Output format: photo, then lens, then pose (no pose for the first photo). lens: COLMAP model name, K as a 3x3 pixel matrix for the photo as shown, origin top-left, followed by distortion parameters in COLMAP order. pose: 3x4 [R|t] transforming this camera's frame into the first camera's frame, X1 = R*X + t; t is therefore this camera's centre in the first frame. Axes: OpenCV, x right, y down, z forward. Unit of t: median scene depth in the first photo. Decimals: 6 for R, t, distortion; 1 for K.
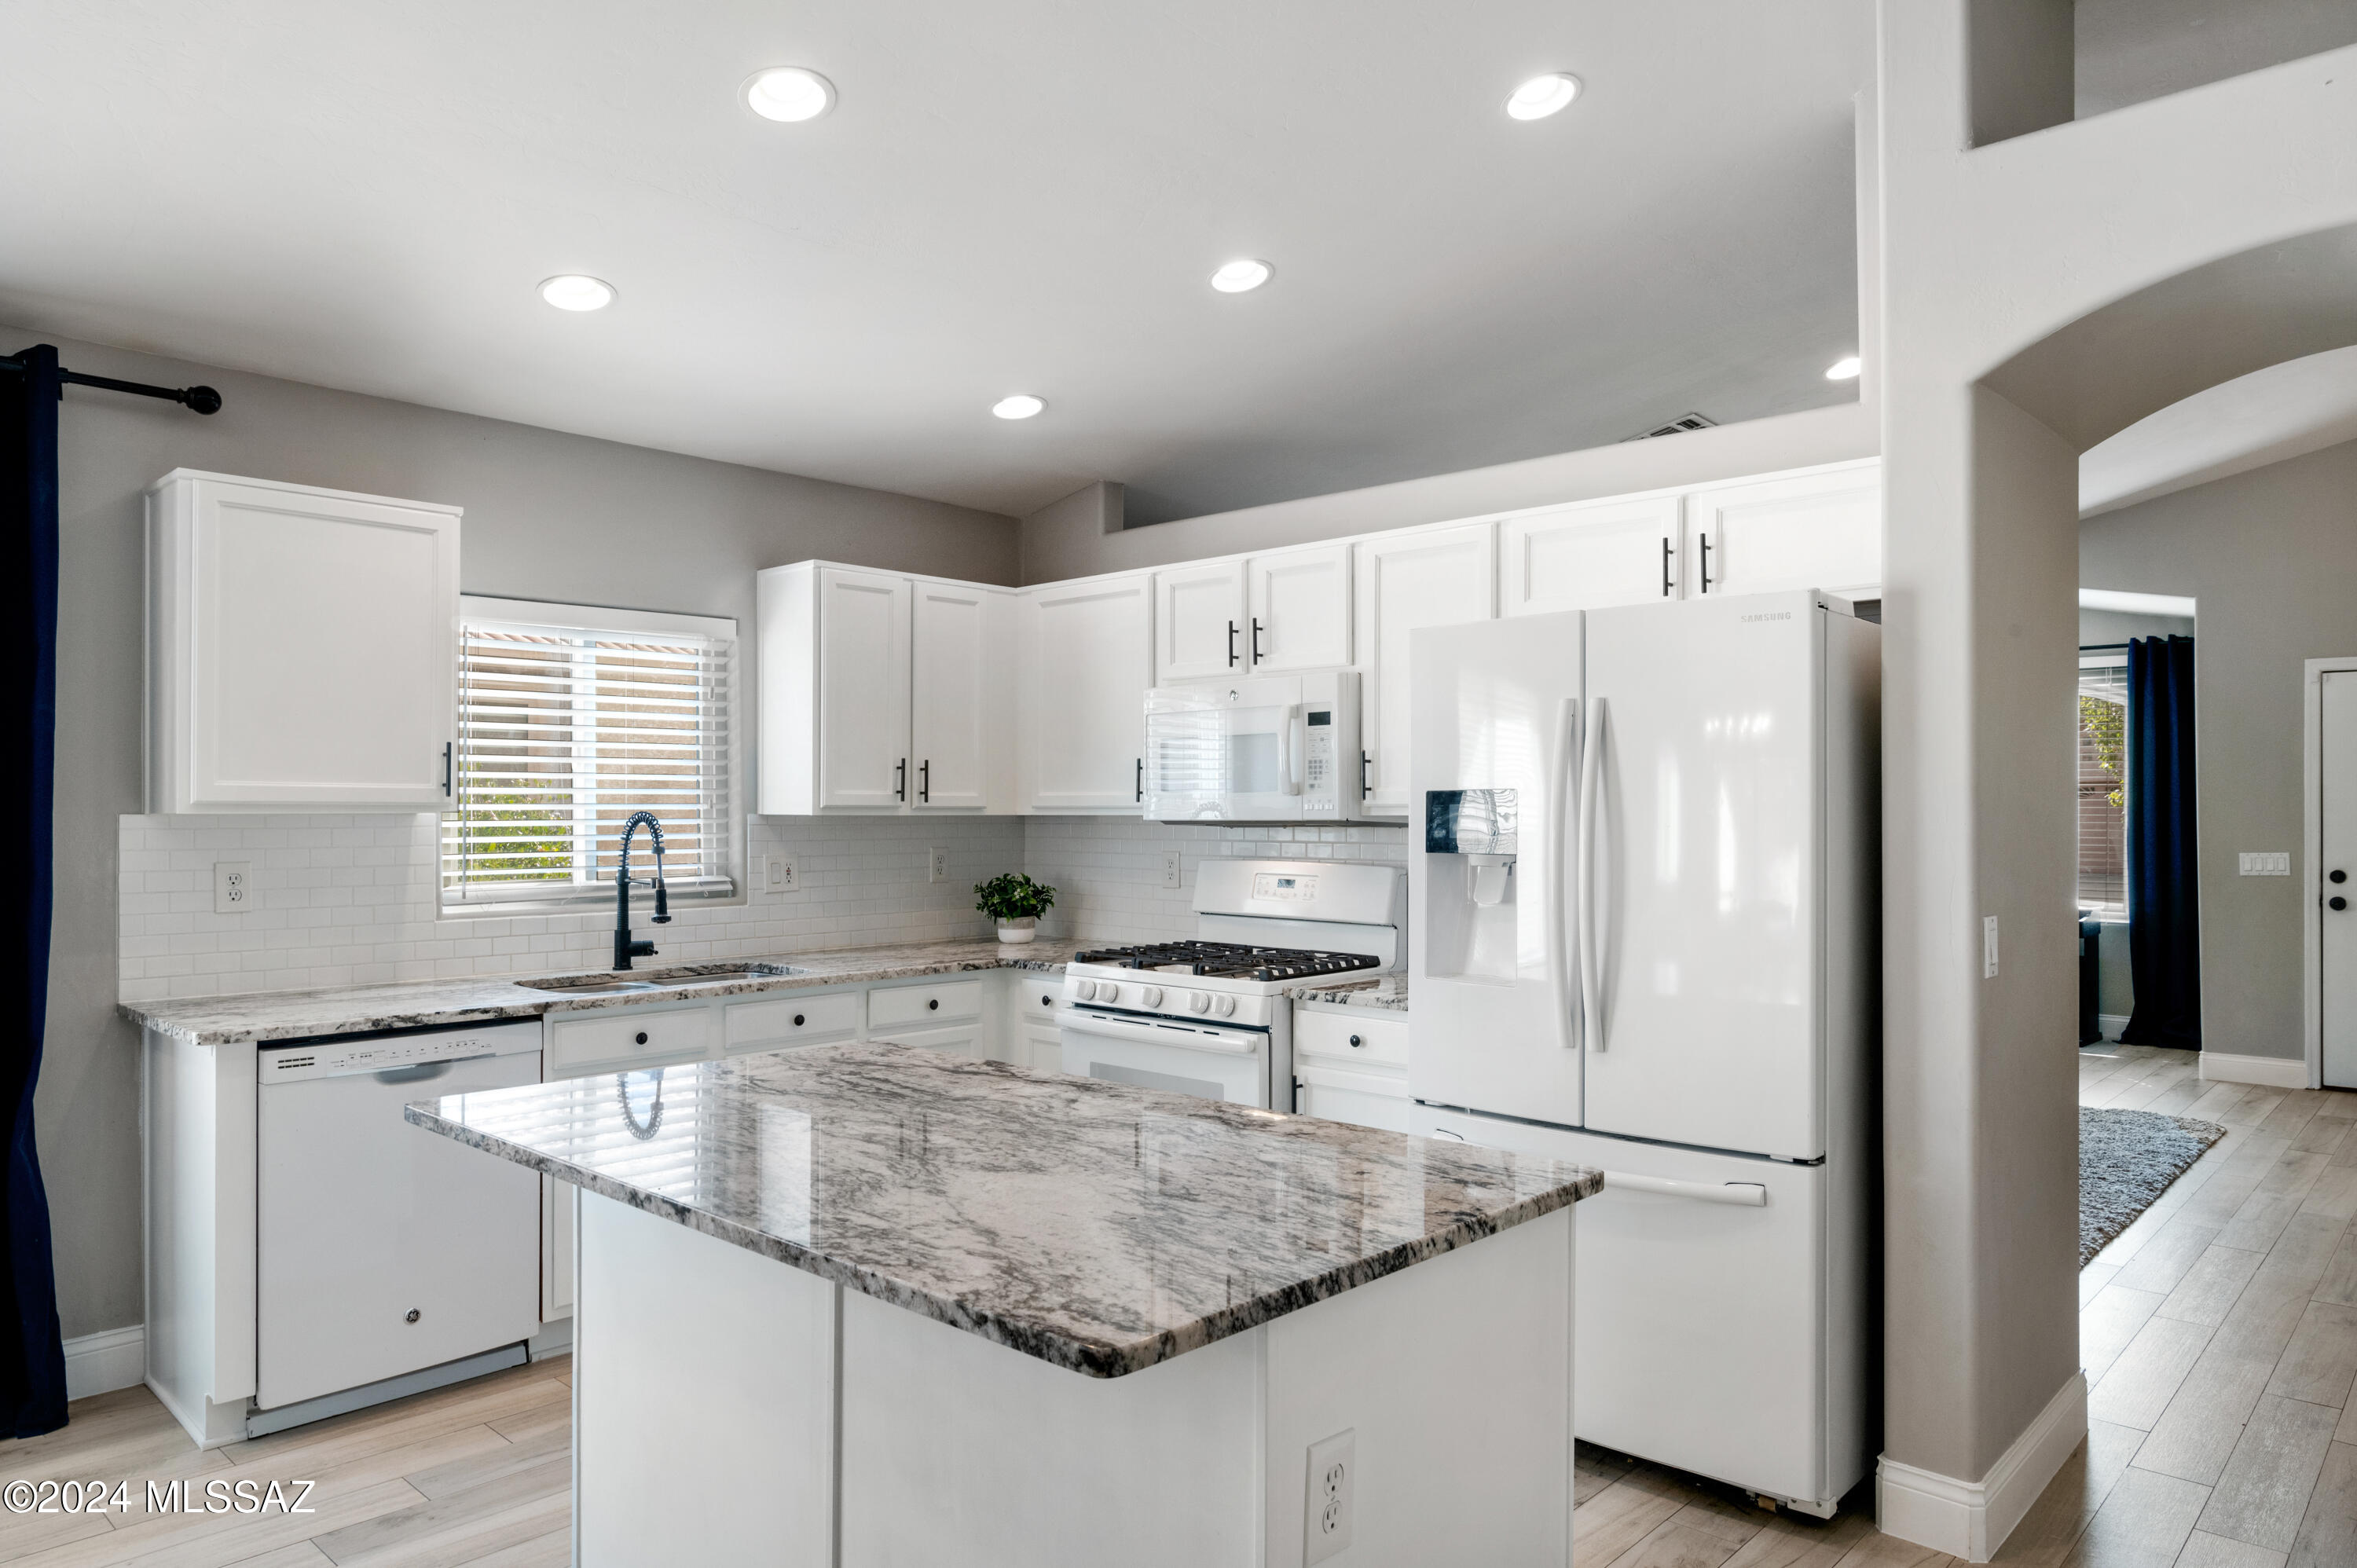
lens RADIAL K [[1494.7, 0, 1186.3], [0, 1494.7, 799.2], [0, 0, 1]] dist [-0.022575, 0.001160]
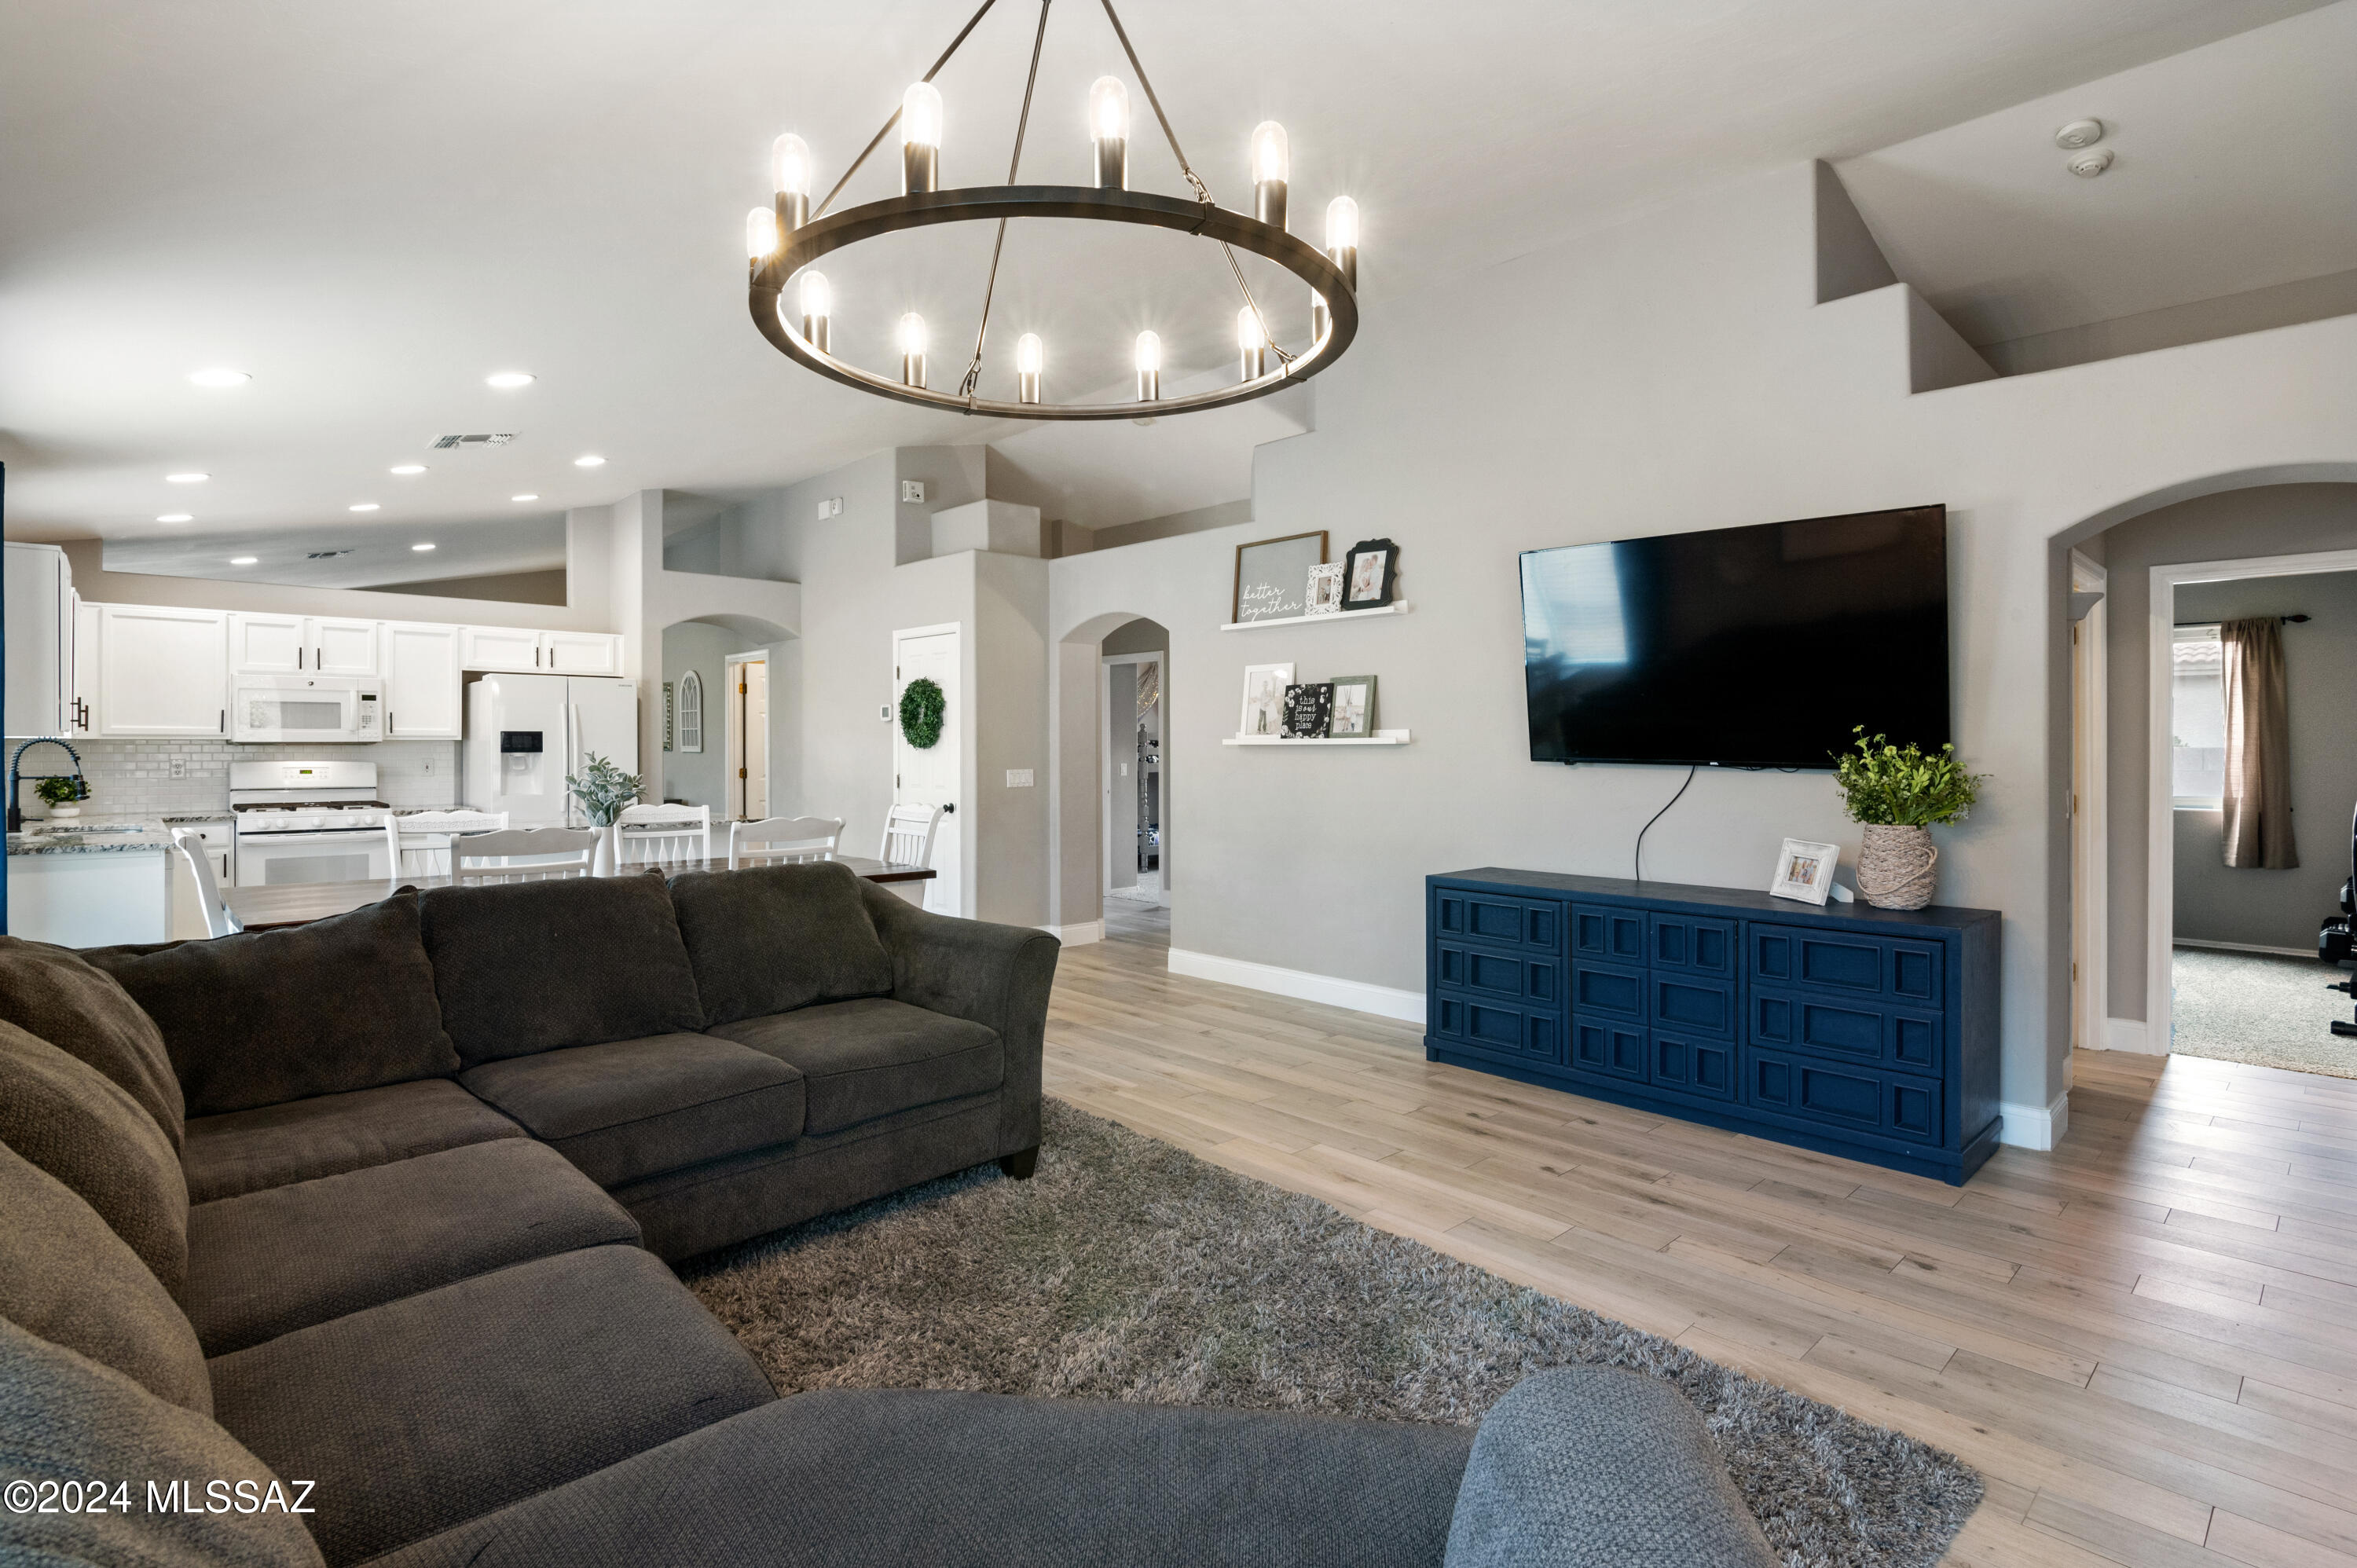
lens RADIAL K [[1211.9, 0, 1200.5], [0, 1211.9, 743.8], [0, 0, 1]] dist [-0.014330, 0.000187]
pose [[0.077327, 0.001752, 0.997004, -1.593055], [-0.010964, 0.999939, -0.000907, 0.004507], [-0.996945, -0.010861, 0.077342, -0.403201]]
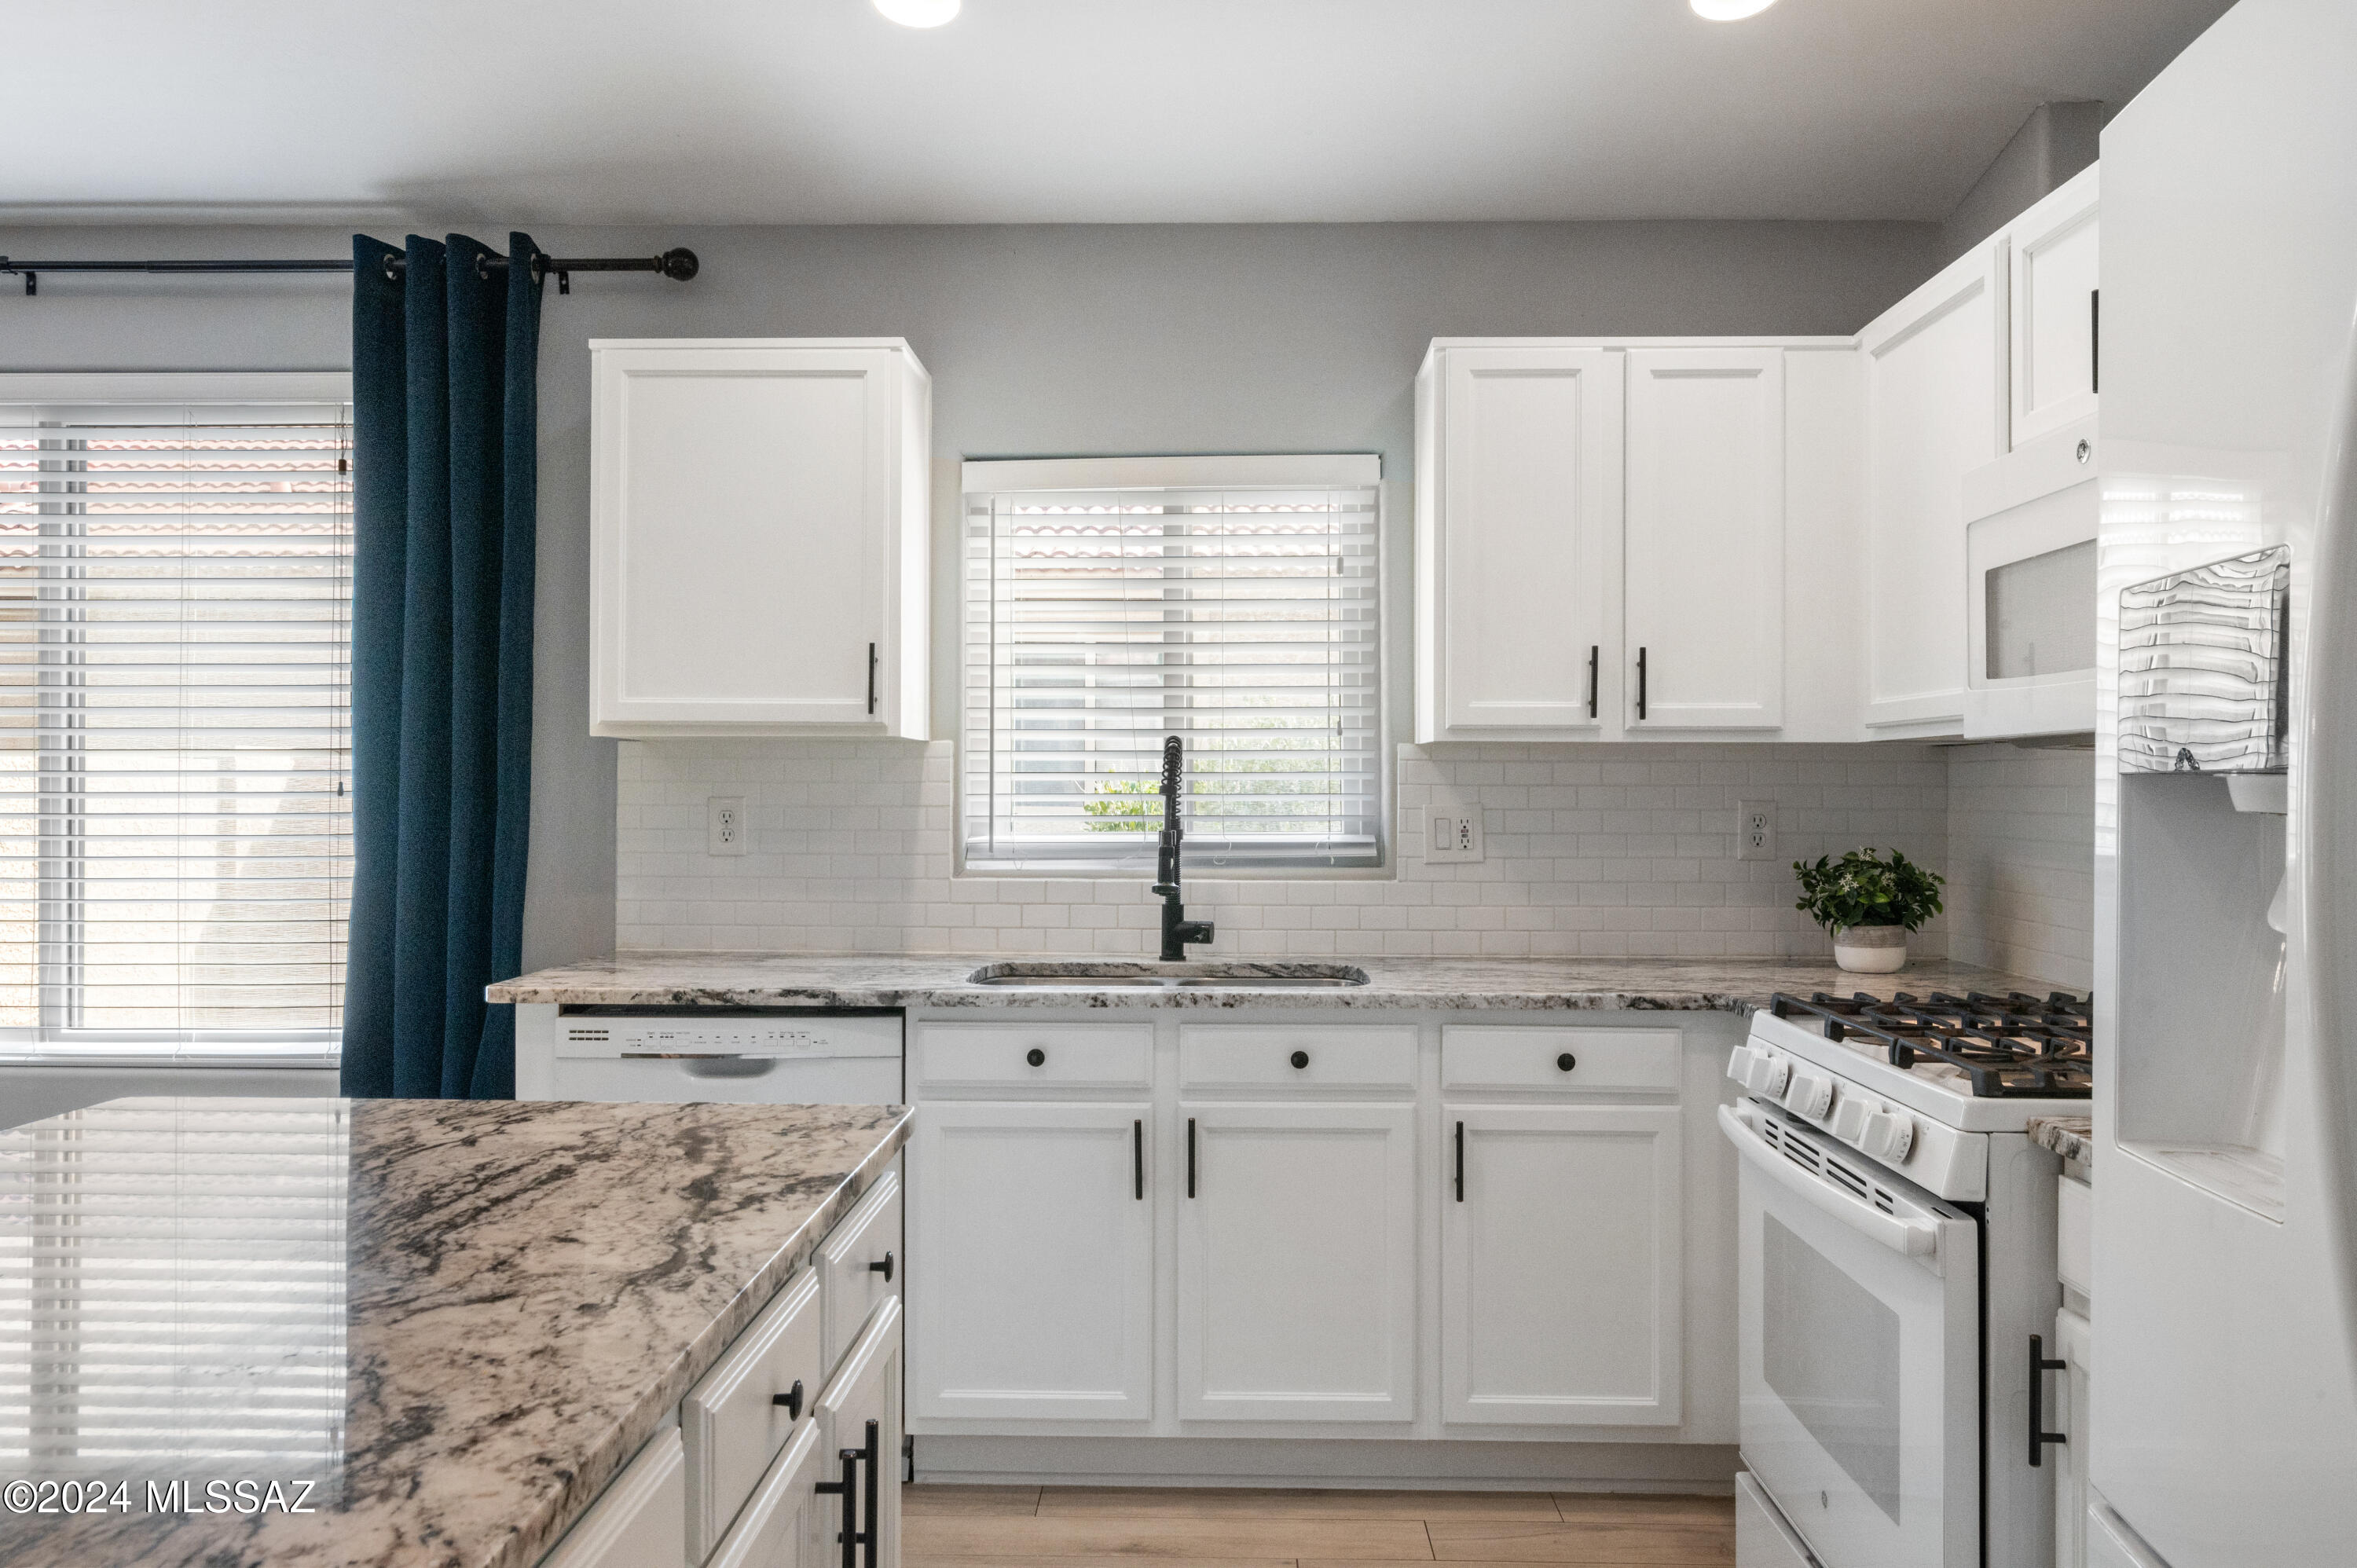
lens RADIAL K [[1752.0, 0, 1175.5], [0, 1752.0, 813.3], [0, 0, 1]] dist [-0.002934, 0.003609]
pose [[0.664649, 0.015340, -0.746998, 0.245325], [0.001959, 0.999750, 0.022273, 0.025884], [0.747153, -0.016267, 0.664453, 0.446129]]
